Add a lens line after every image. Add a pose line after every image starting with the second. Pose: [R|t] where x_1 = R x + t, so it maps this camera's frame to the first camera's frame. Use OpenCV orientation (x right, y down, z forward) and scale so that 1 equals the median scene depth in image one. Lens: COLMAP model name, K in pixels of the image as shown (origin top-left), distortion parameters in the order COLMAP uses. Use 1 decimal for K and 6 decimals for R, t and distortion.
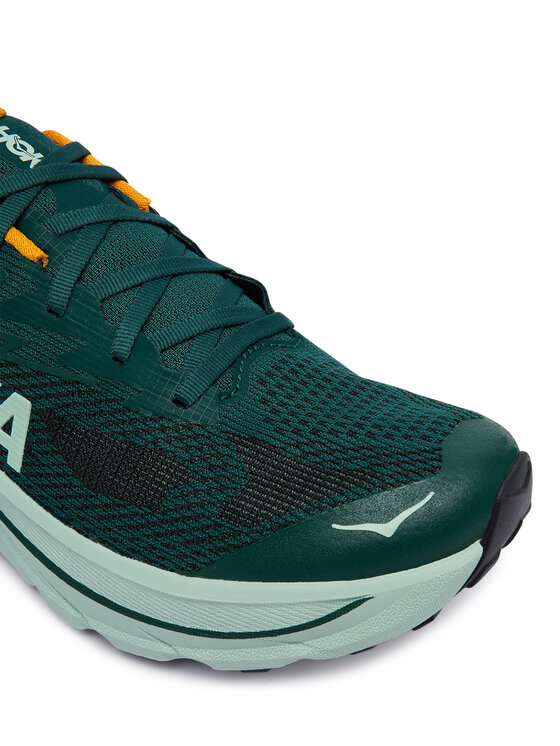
lens RADIAL K [[885.1, 0, 280.0], [0, 885.1, 373.0], [0, 0, 1]] dist [-0.016747, -0.017061]
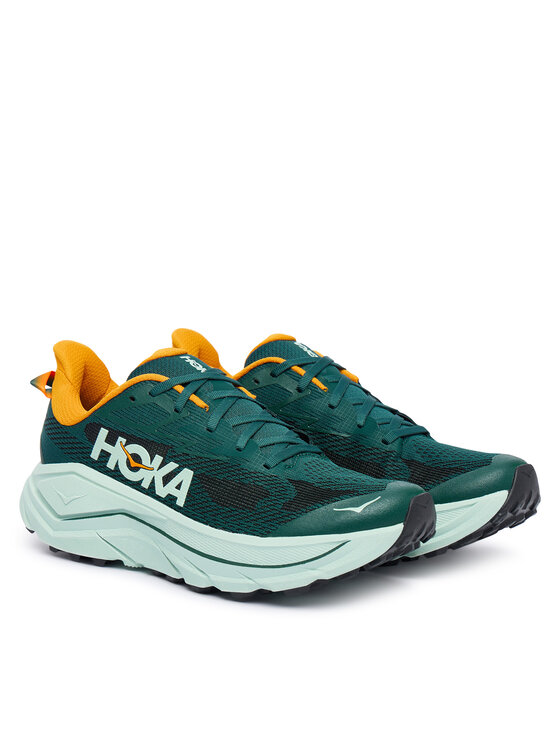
lens RADIAL K [[1775.8, 0, 280.0], [0, 1775.8, 373.0], [0, 0, 1]] dist [0.002679, 0.001420]
pose [[0.996493, 0.048514, -0.068177, 0.191860], [-0.073909, 0.892323, -0.445306, 1.669587], [0.039233, 0.448783, 0.892779, -2.811564]]
